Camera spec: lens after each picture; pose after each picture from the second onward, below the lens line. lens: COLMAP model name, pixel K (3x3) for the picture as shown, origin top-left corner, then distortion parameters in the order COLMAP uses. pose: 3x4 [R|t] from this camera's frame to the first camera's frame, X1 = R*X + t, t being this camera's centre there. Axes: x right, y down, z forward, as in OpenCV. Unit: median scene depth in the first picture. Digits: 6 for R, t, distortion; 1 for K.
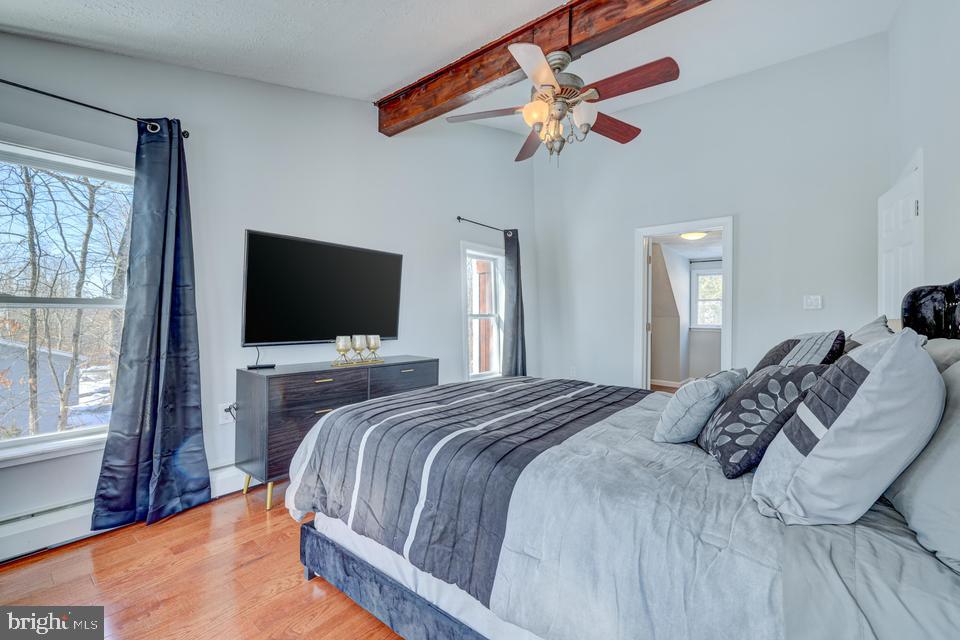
lens RADIAL K [[409.3, 0, 480.4], [0, 409.3, 316.5], [0, 0, 1]] dist [-0.001356, -0.000146]
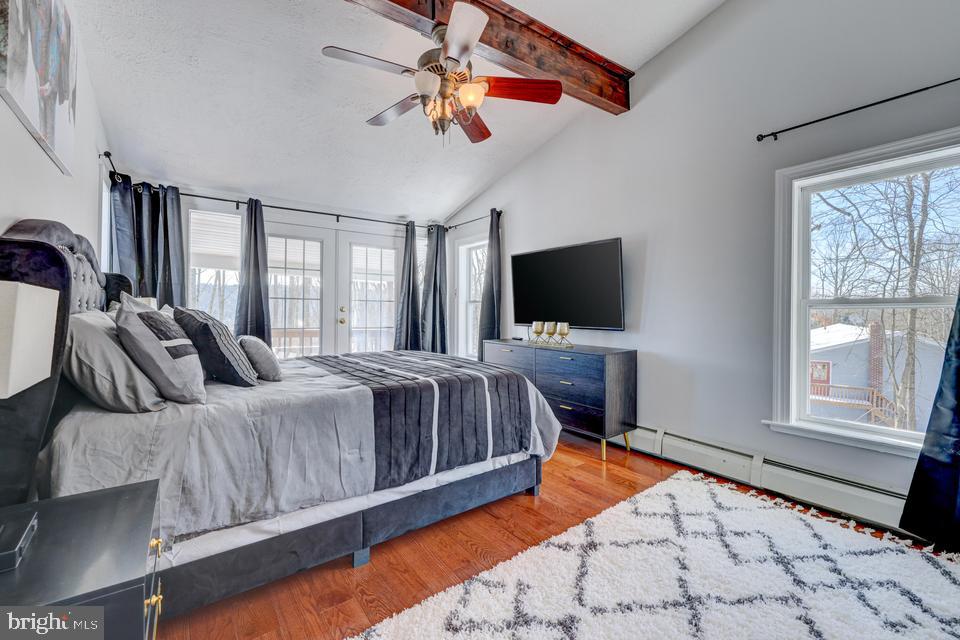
lens RADIAL K [[409.3, 0, 479.7], [0, 409.3, 315.4], [0, 0, 1]] dist [-0.001356, -0.000146]
pose [[-0.276196, -0.000063, -0.961101, 0.872298], [-0.011300, 0.999931, 0.003182, 0.024162], [0.961035, 0.011740, -0.276178, 1.090302]]
